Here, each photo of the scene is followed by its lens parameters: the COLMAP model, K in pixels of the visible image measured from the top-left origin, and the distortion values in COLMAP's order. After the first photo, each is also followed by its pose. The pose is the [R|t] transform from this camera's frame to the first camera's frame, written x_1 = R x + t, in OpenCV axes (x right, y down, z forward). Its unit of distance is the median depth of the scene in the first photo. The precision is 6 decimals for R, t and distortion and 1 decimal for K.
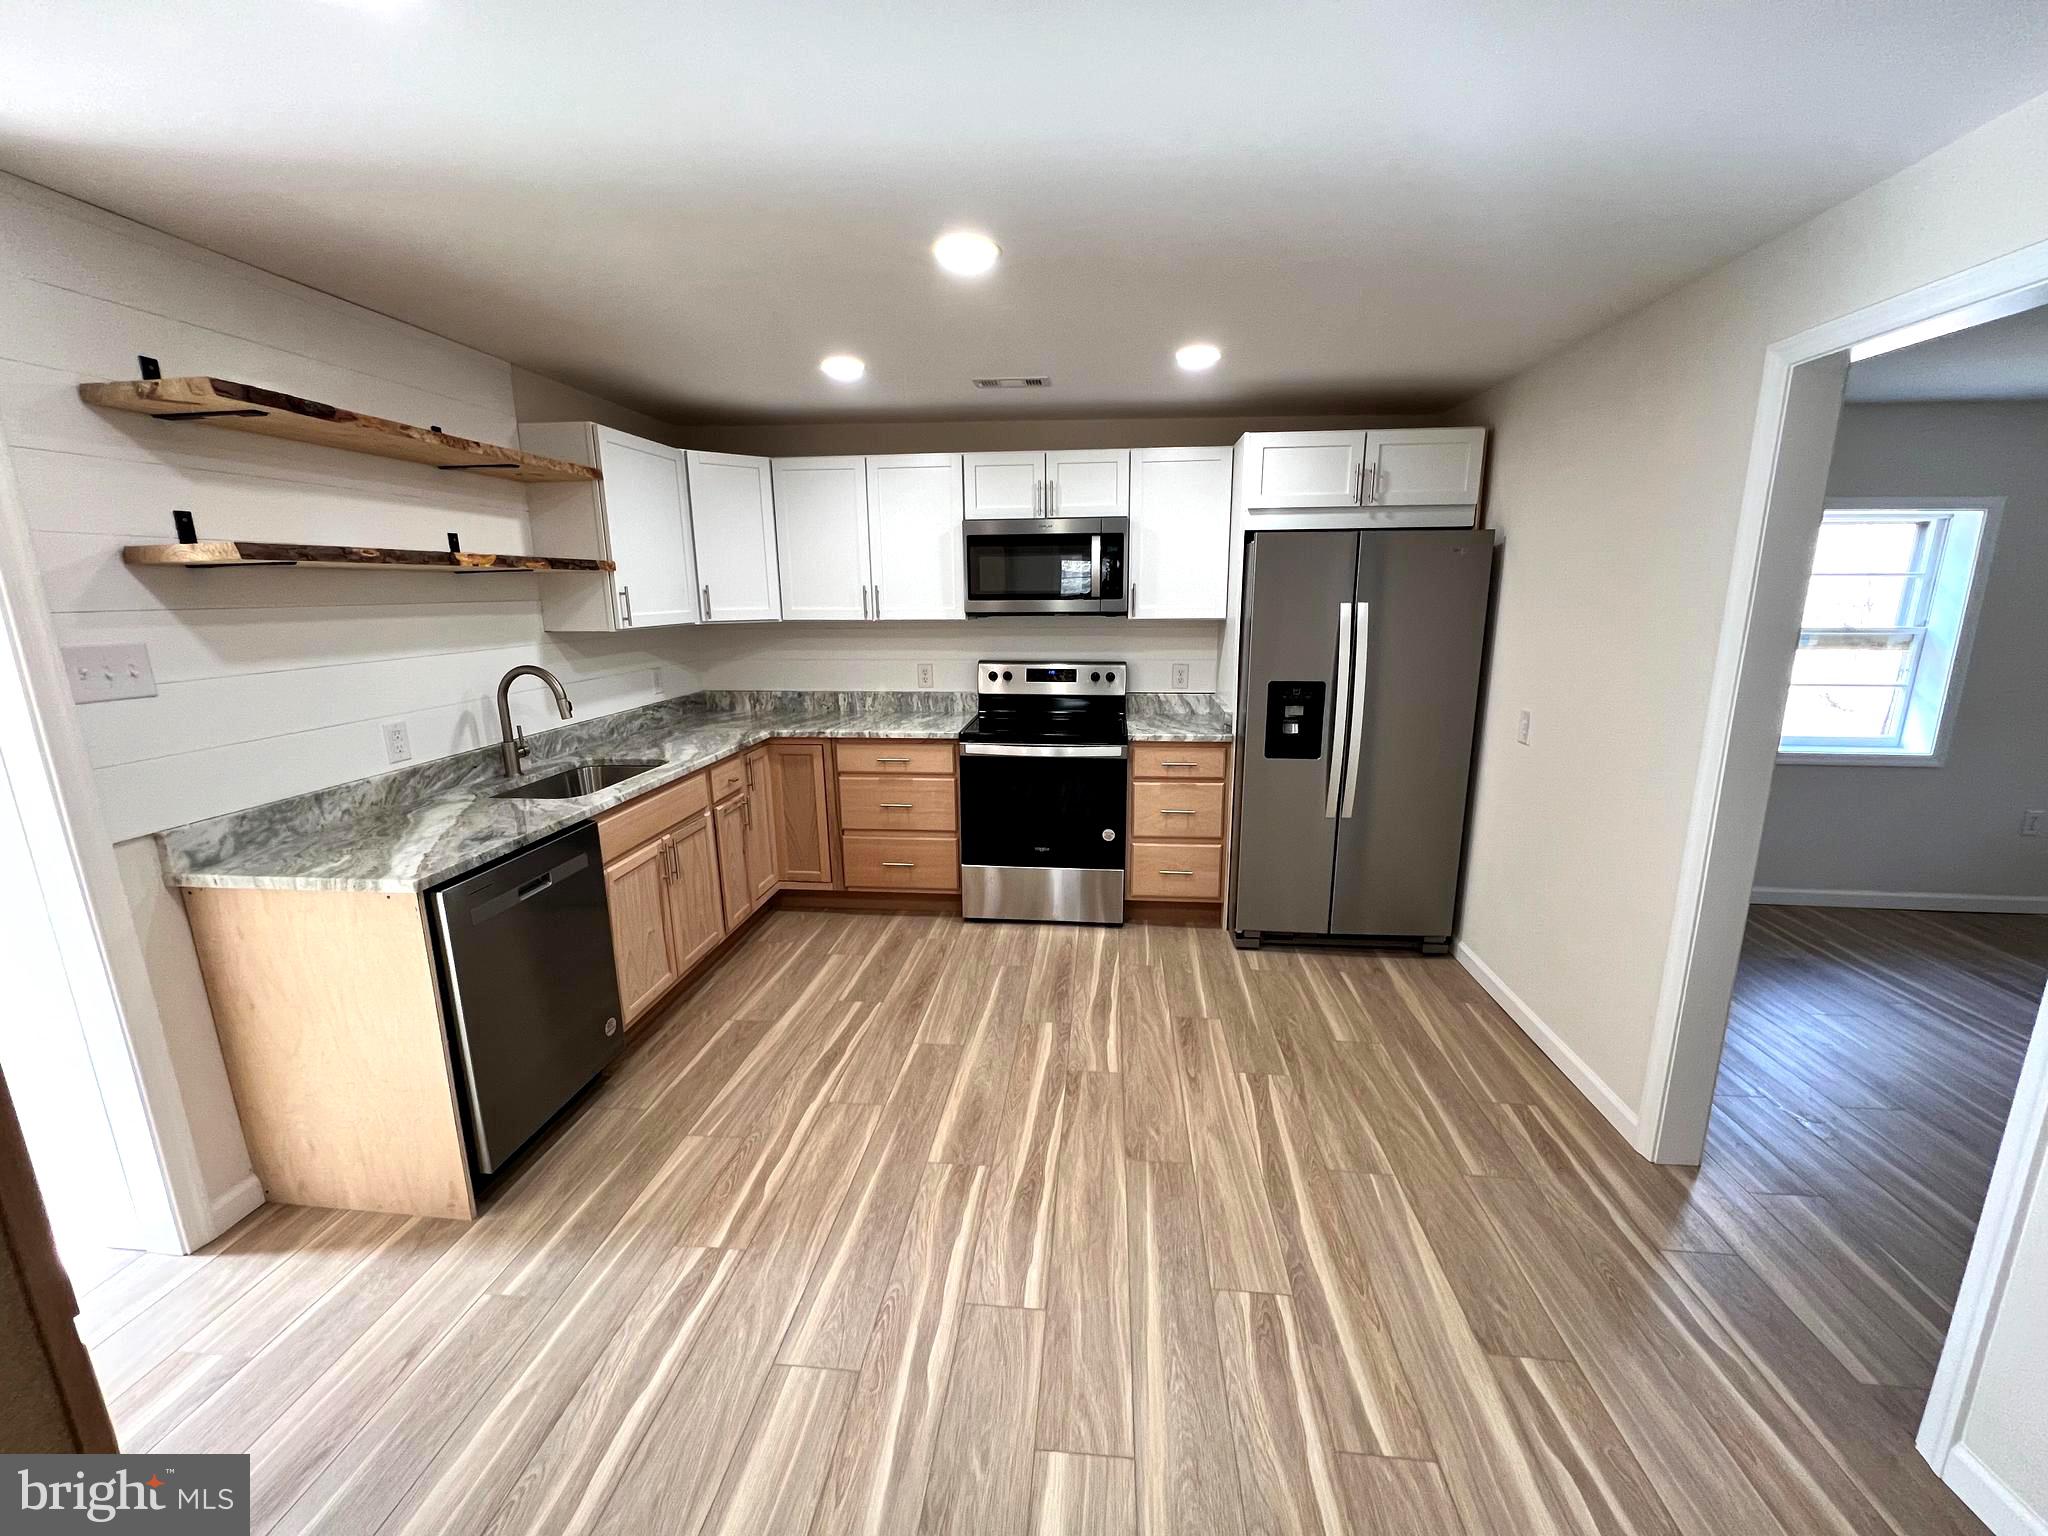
lens RADIAL K [[812.8, 0, 1030.3], [0, 812.8, 771.4], [0, 0, 1]] dist [-0.002107, -0.000377]
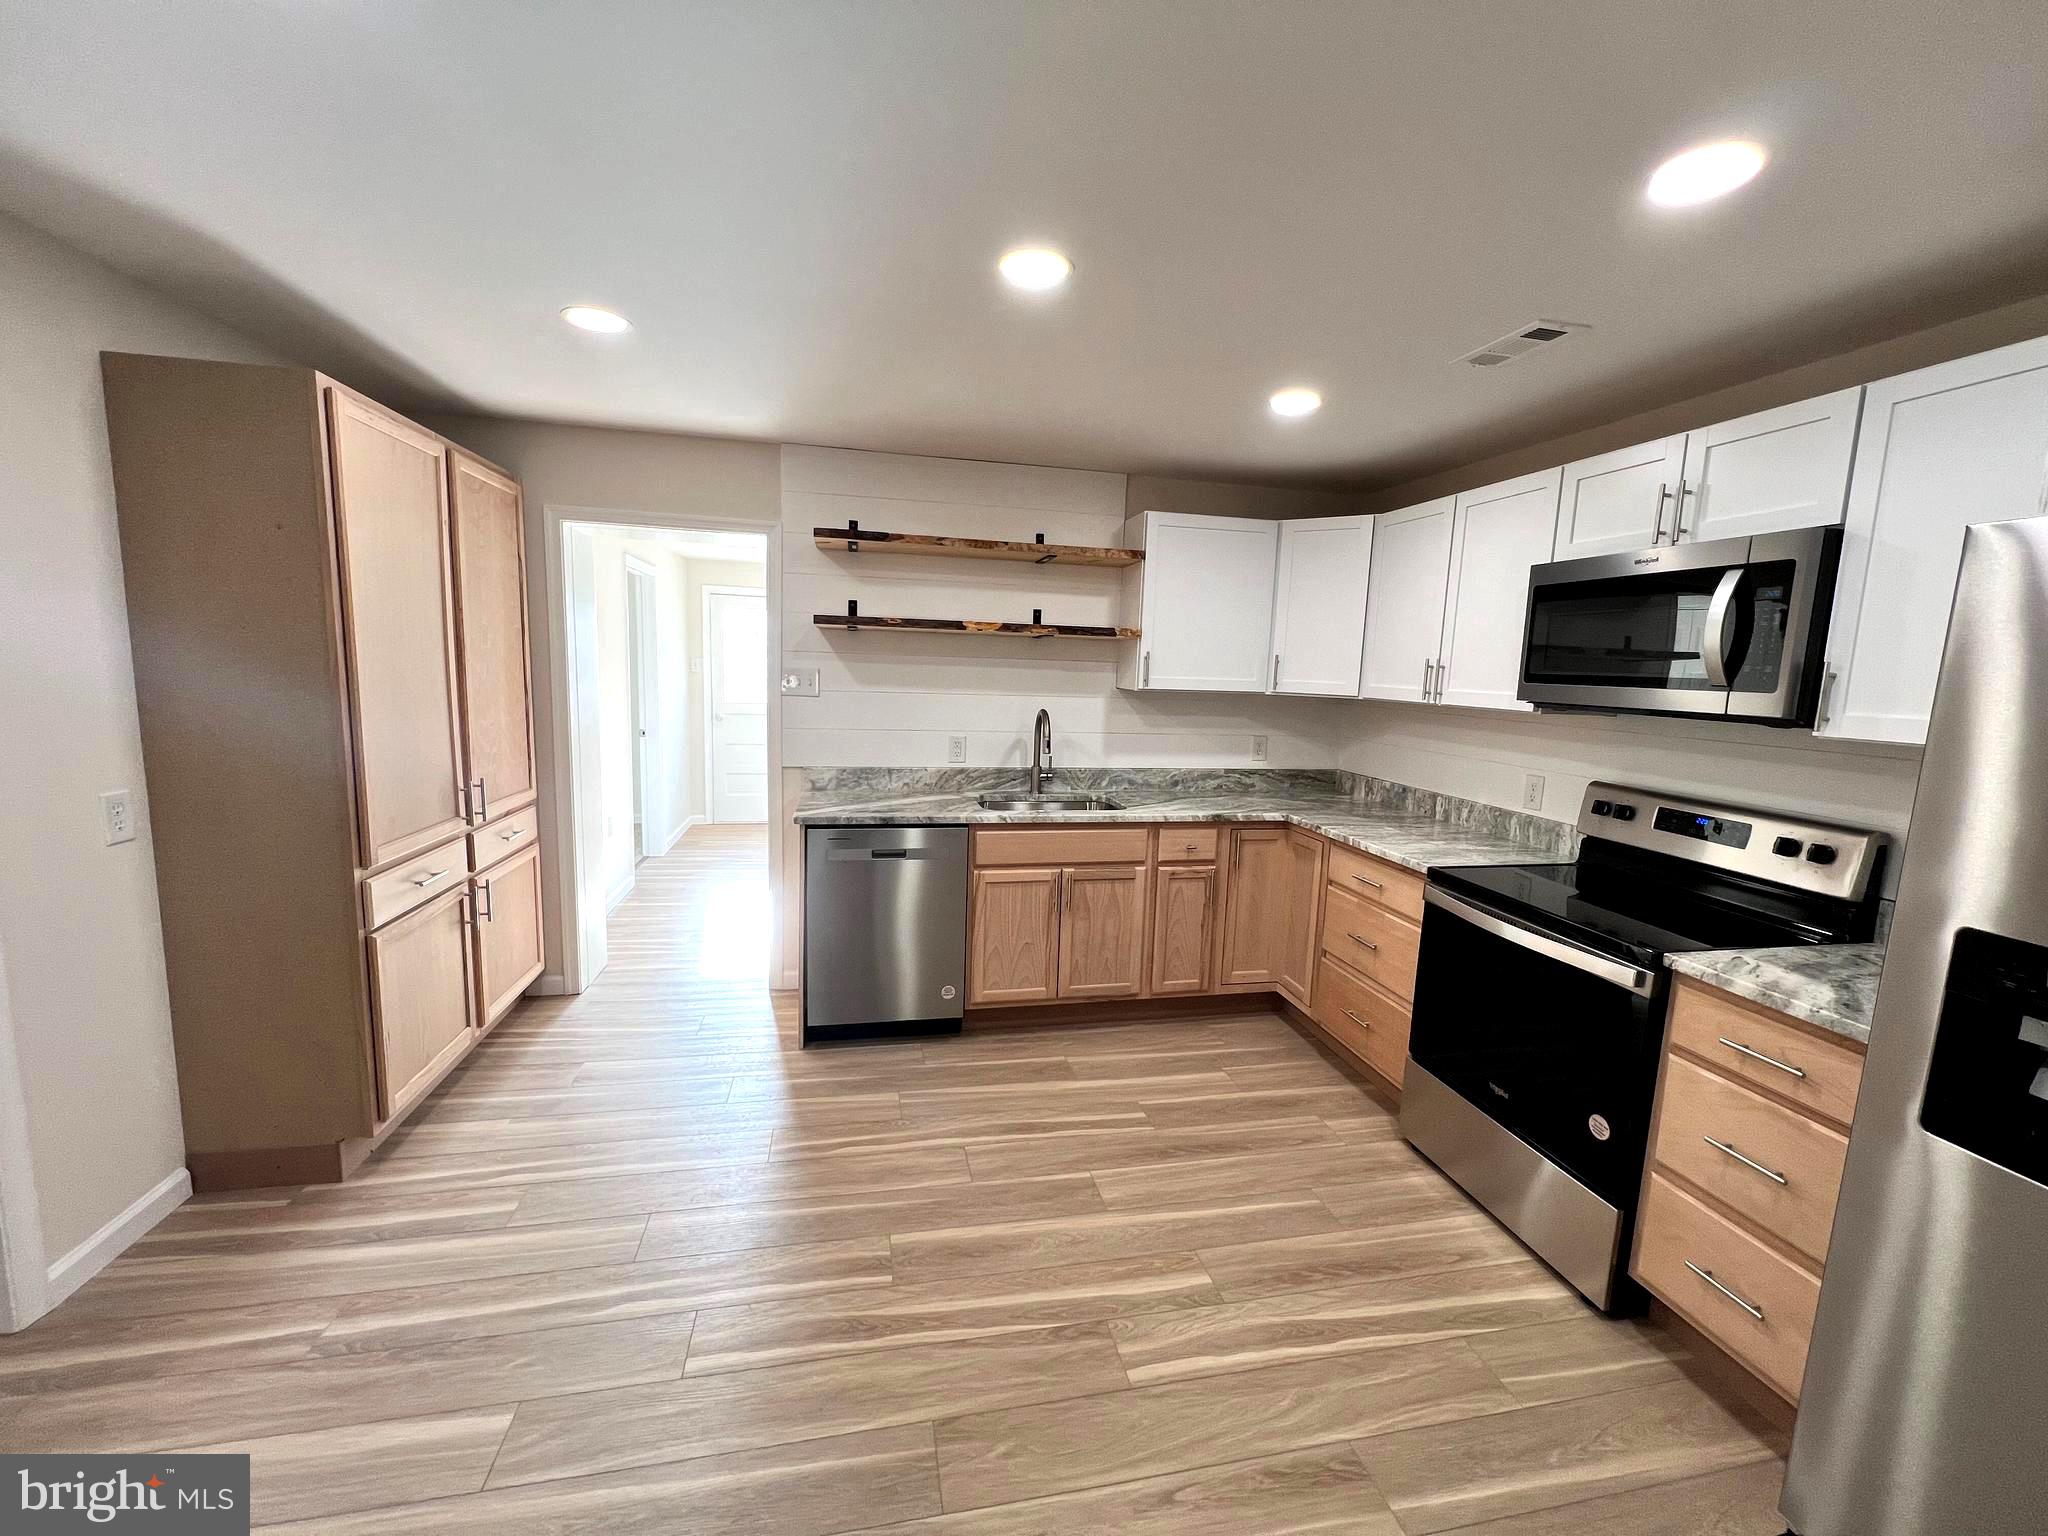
lens RADIAL K [[812.8, 0, 1031.1], [0, 812.8, 775.2], [0, 0, 1]] dist [-0.002107, -0.000377]
pose [[0.302964, 0.149711, -0.941169, 0.473649], [-0.245761, 0.966454, 0.074622, -0.096437], [0.920768, 0.208695, 0.329594, 0.467229]]
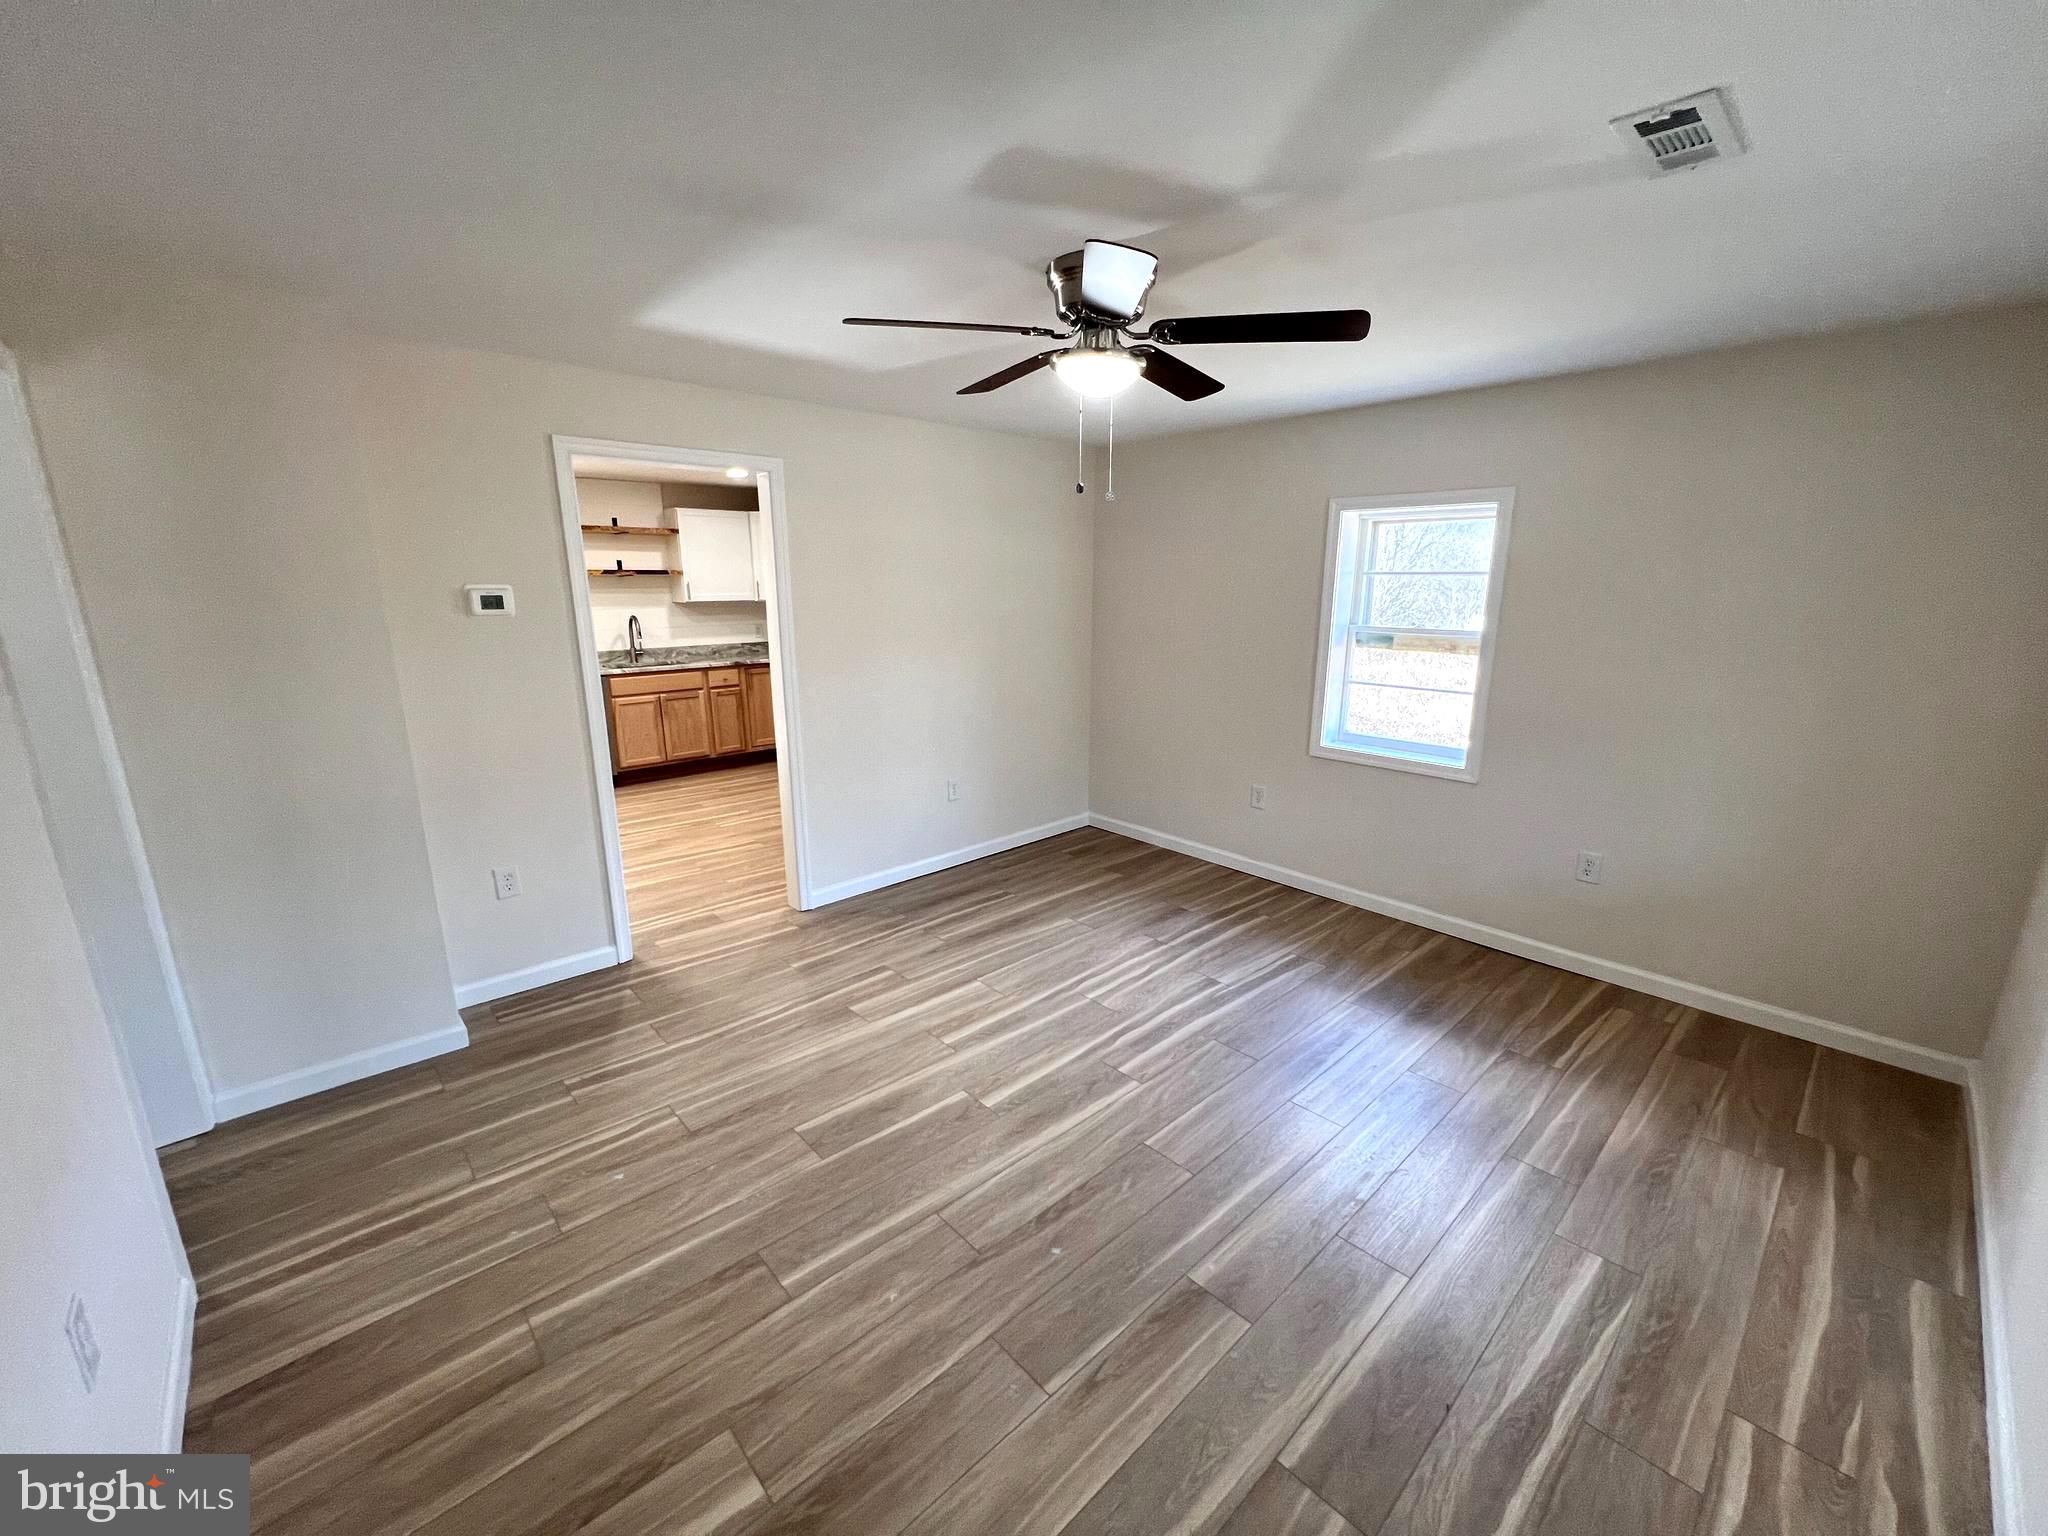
lens RADIAL K [[812.8, 0, 1028.5], [0, 812.8, 773.3], [0, 0, 1]] dist [-0.002107, -0.000377]
pose [[0.745541, 0.156736, -0.647768, 1.488762], [-0.147377, 0.986663, 0.069115, -0.007324], [0.649961, 0.043938, 0.758696, -0.025896]]
